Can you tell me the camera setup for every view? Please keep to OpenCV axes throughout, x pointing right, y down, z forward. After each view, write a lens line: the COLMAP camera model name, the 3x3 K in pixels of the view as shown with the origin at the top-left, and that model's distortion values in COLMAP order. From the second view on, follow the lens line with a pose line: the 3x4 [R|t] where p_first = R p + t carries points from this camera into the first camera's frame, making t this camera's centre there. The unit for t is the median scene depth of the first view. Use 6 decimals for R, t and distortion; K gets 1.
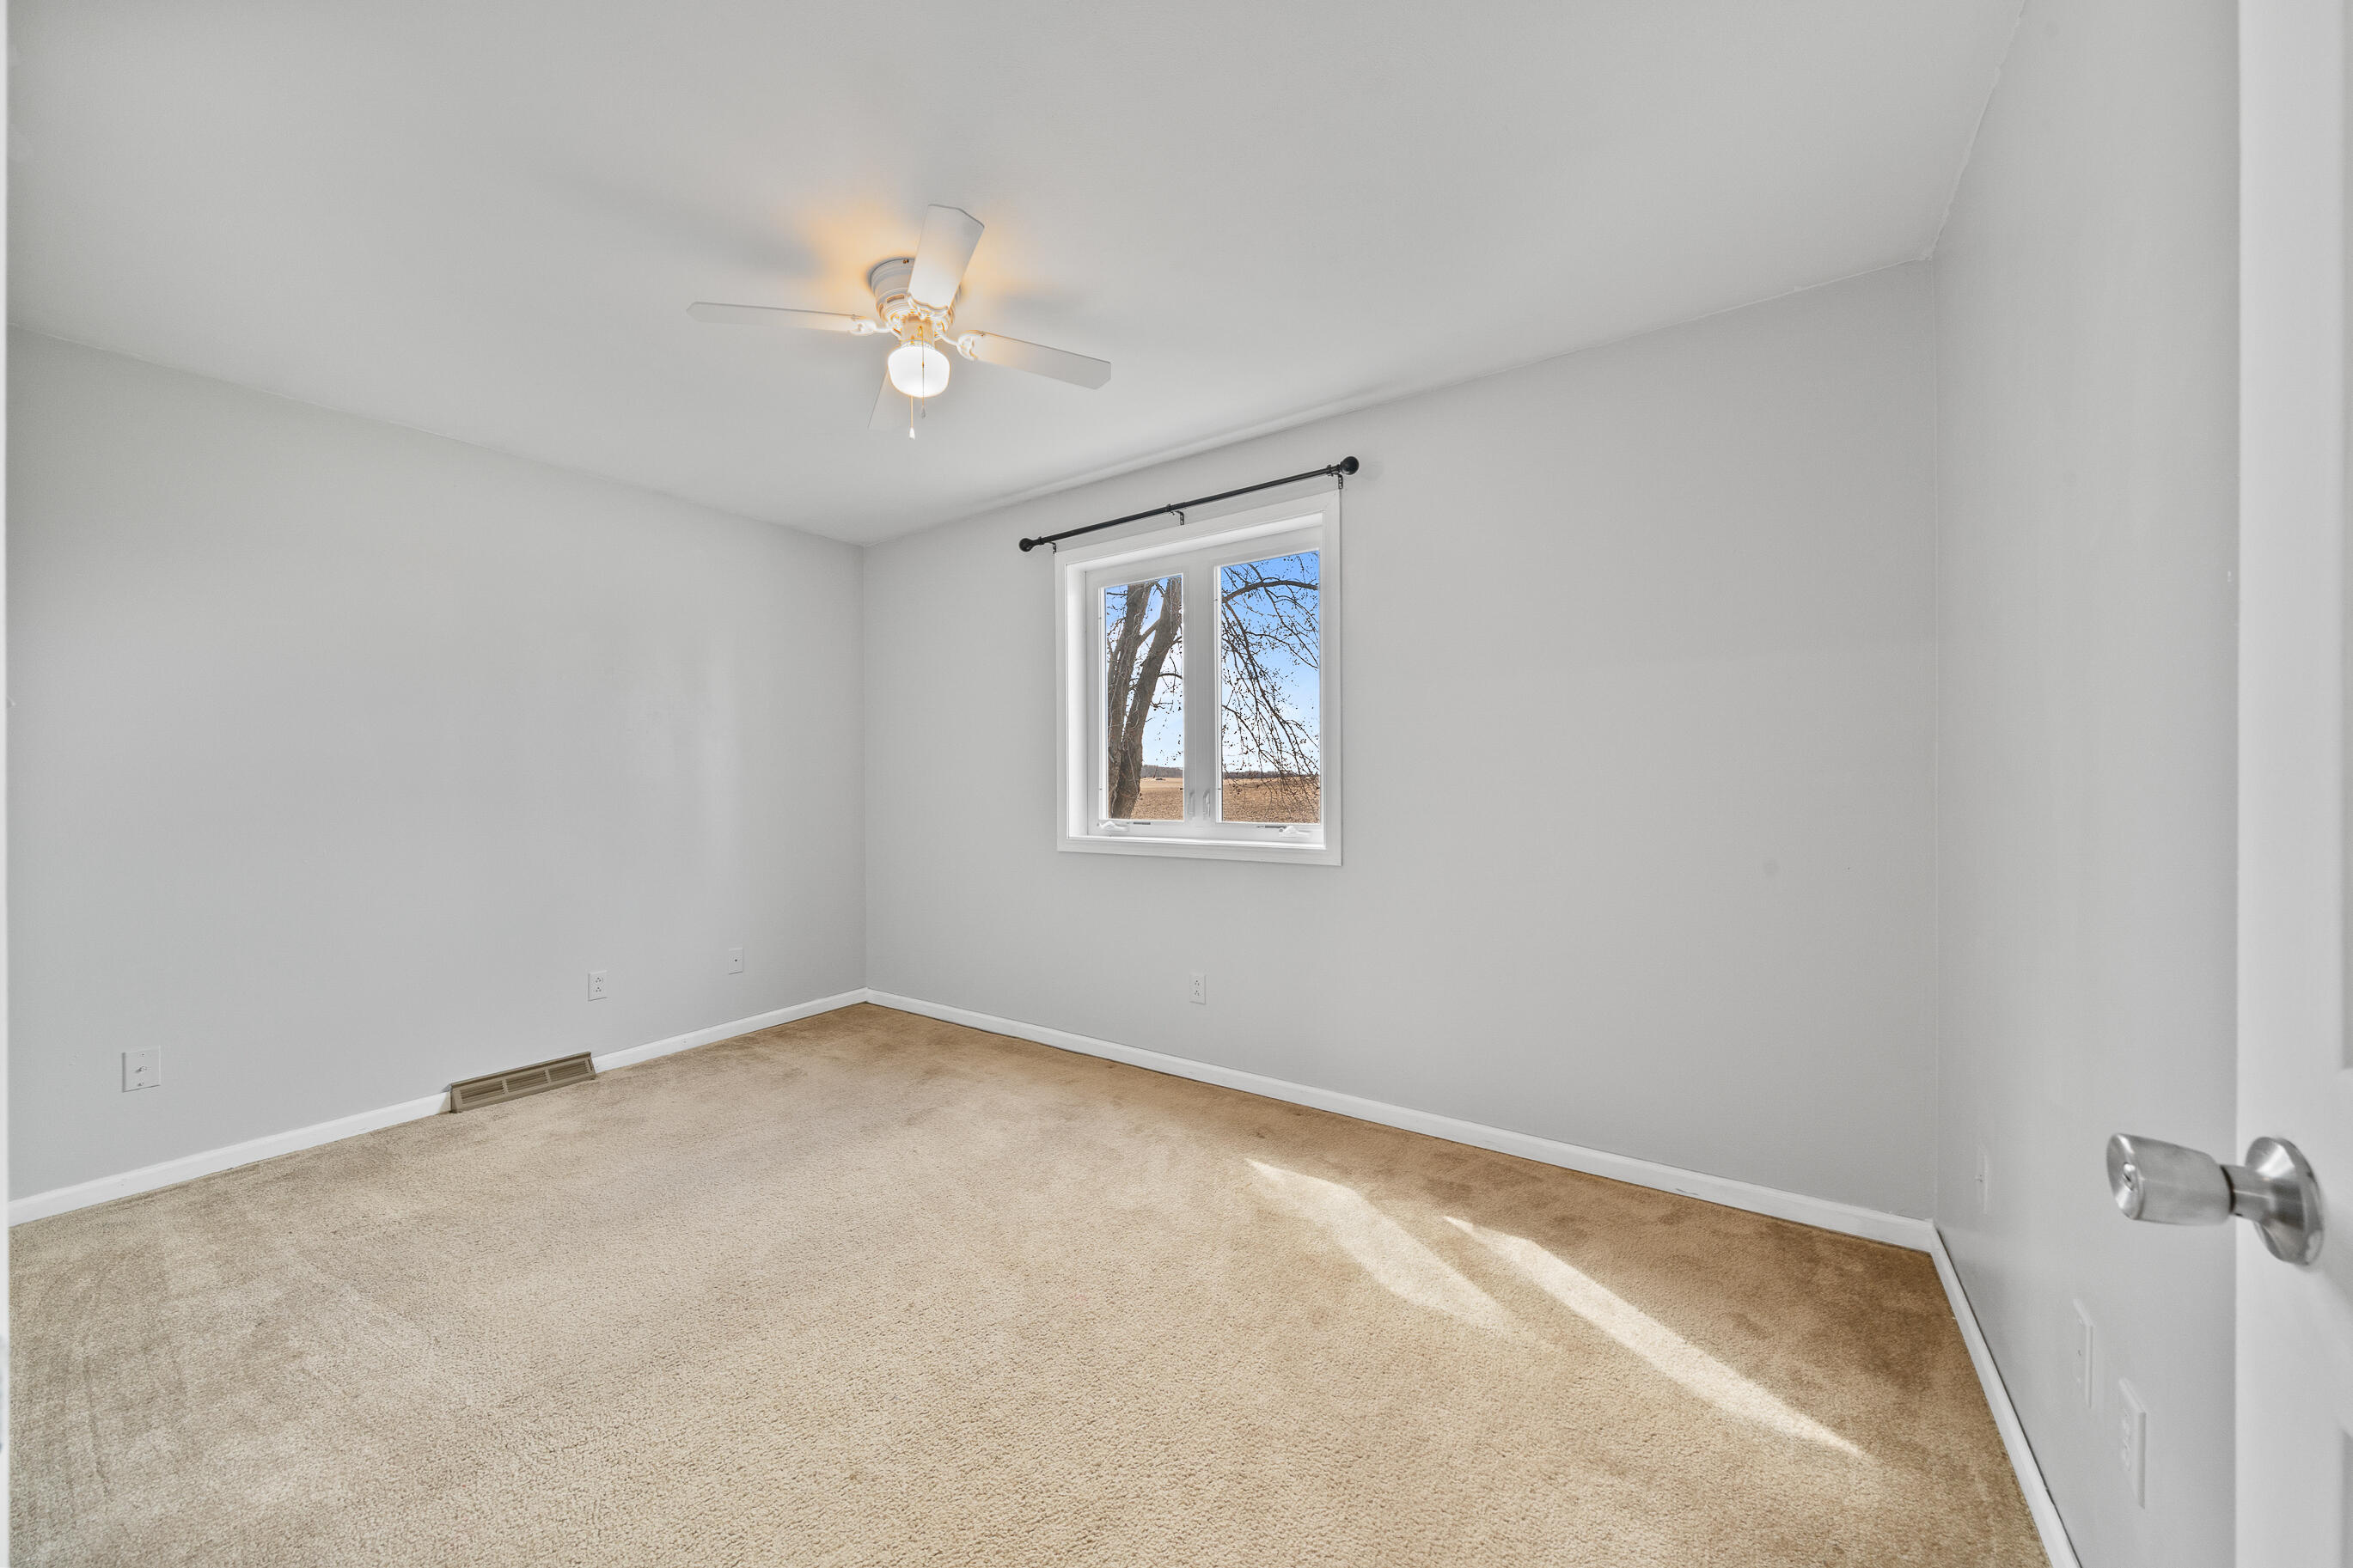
lens RADIAL K [[837.1, 0, 1171.7], [0, 837.1, 788.6], [0, 0, 1]] dist [-0.002243, -0.000156]
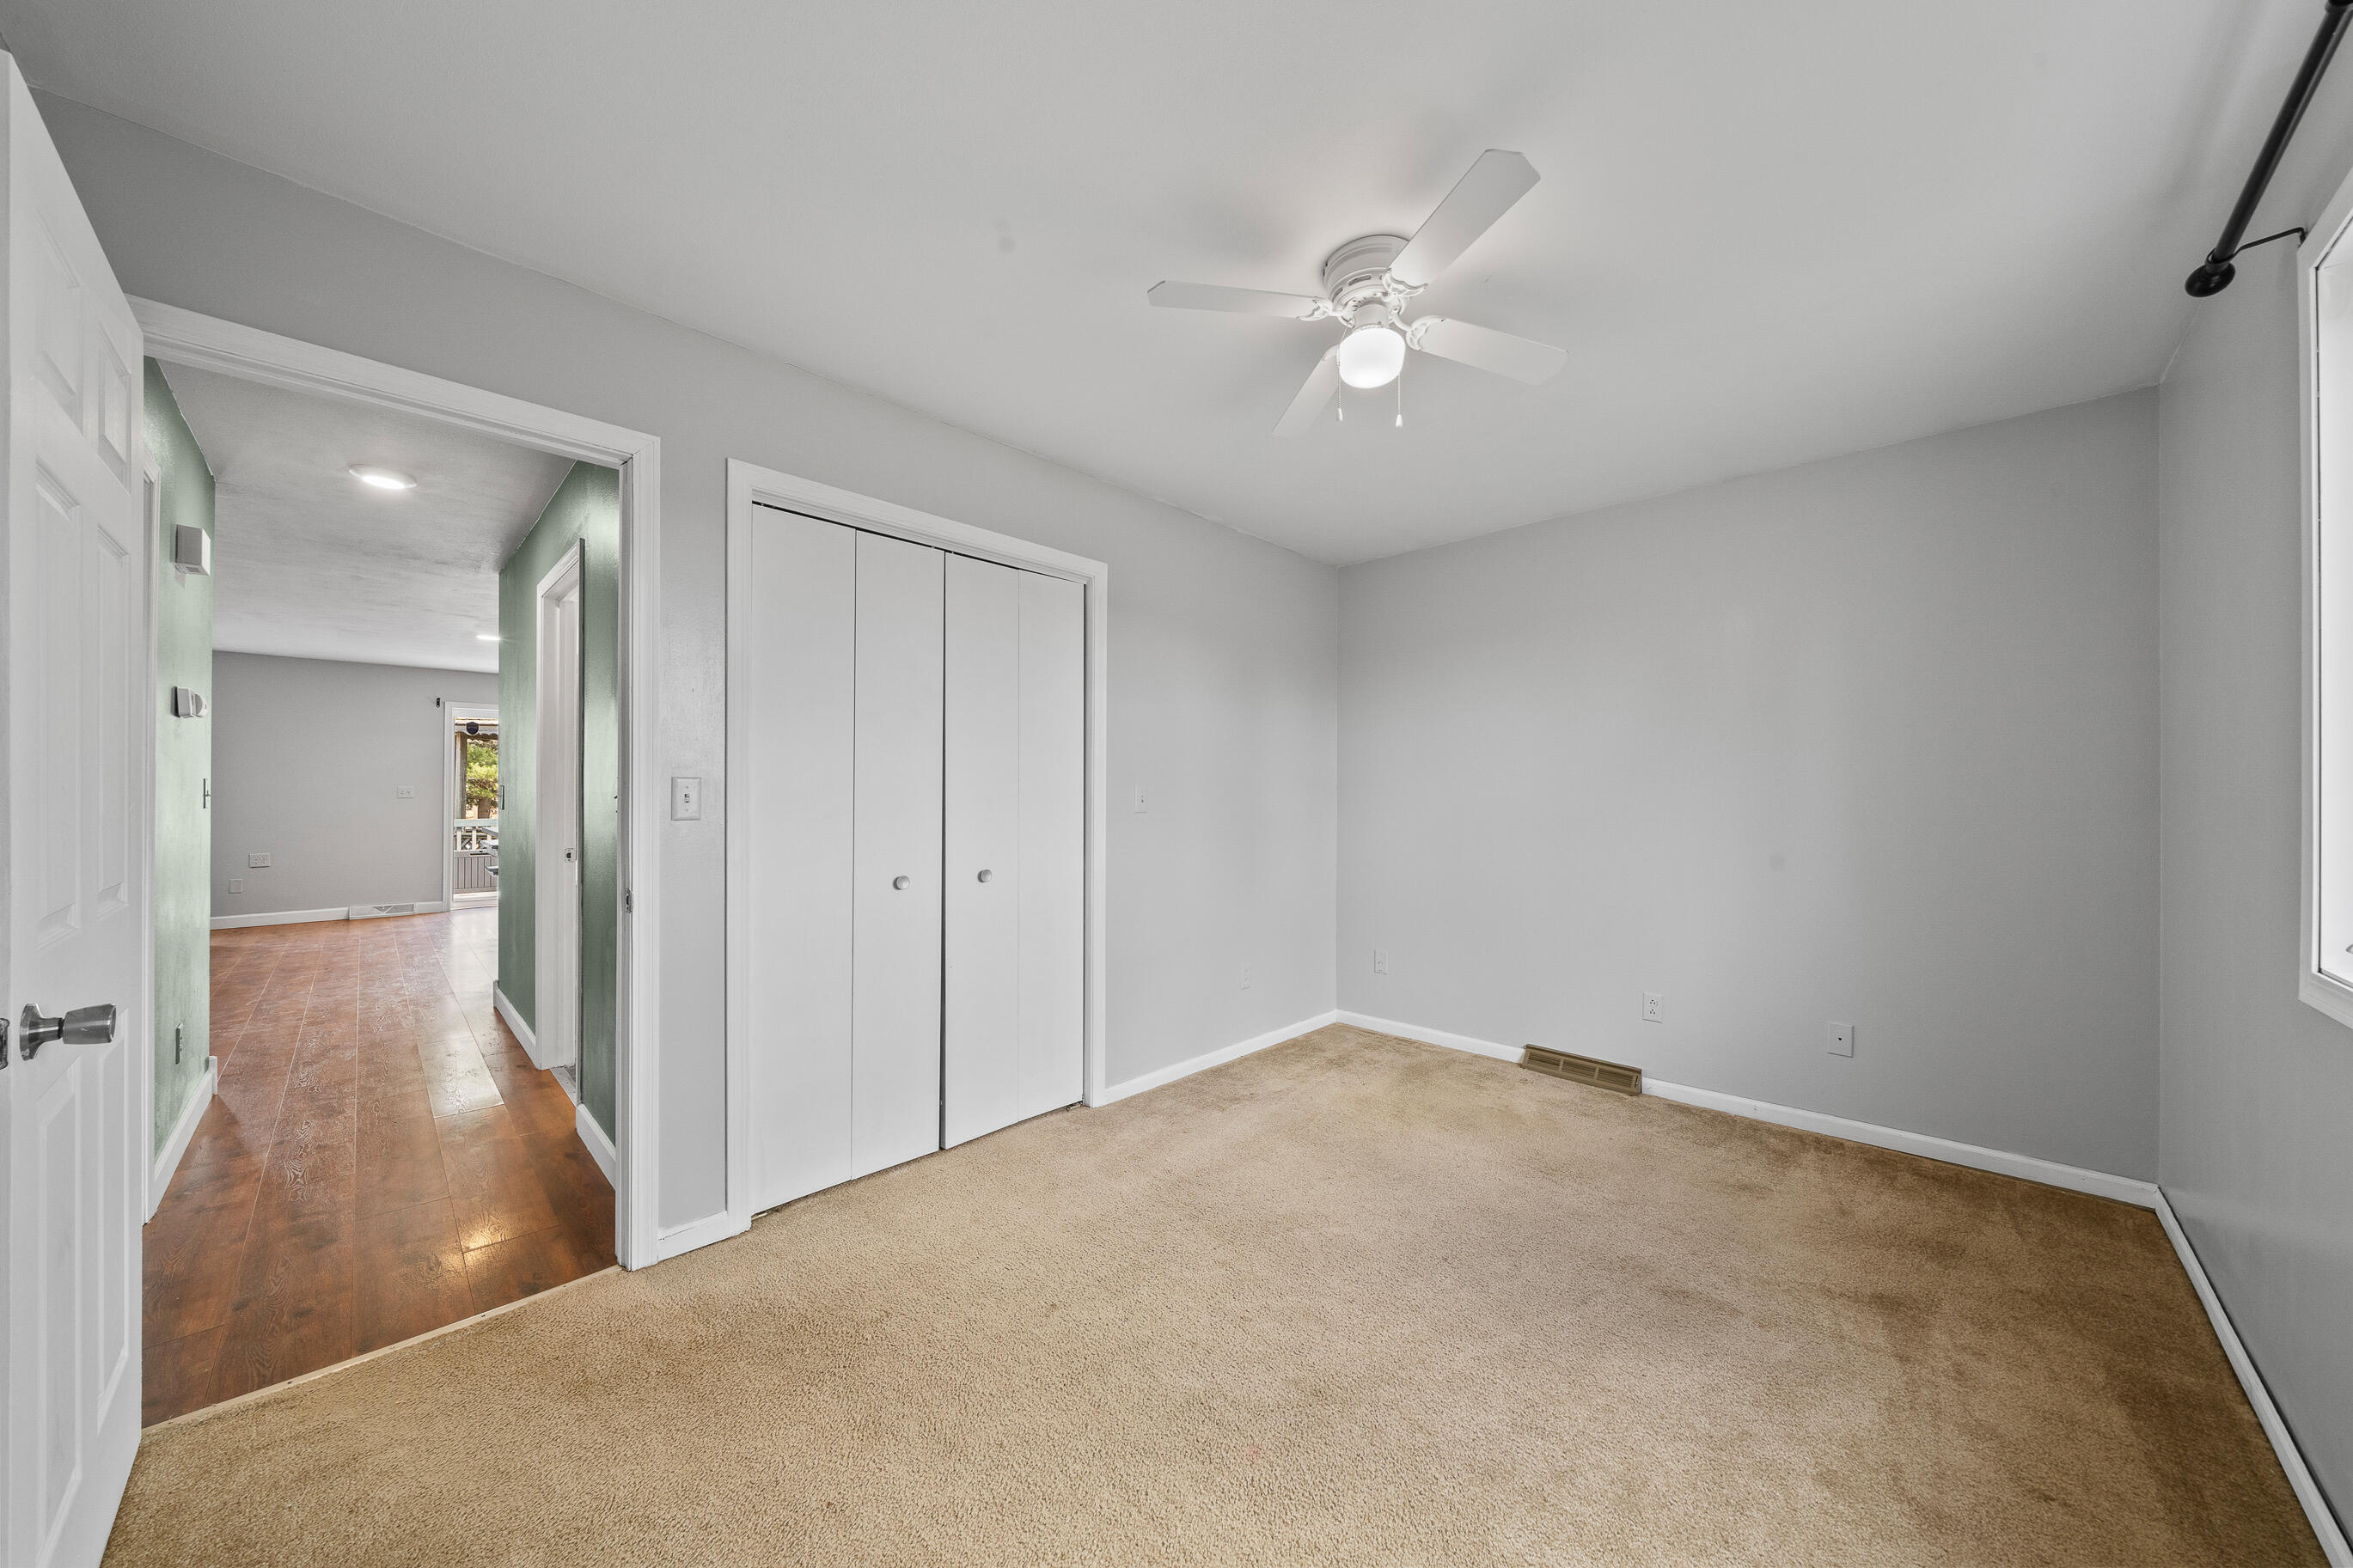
lens RADIAL K [[837.1, 0, 1171.7], [0, 837.1, 788.6], [0, 0, 1]] dist [-0.002243, -0.000156]
pose [[-0.200766, -0.000049, -0.979639, 0.454024], [-0.013684, 0.999903, 0.002755, -0.023674], [0.979544, 0.013958, -0.200747, 0.702879]]
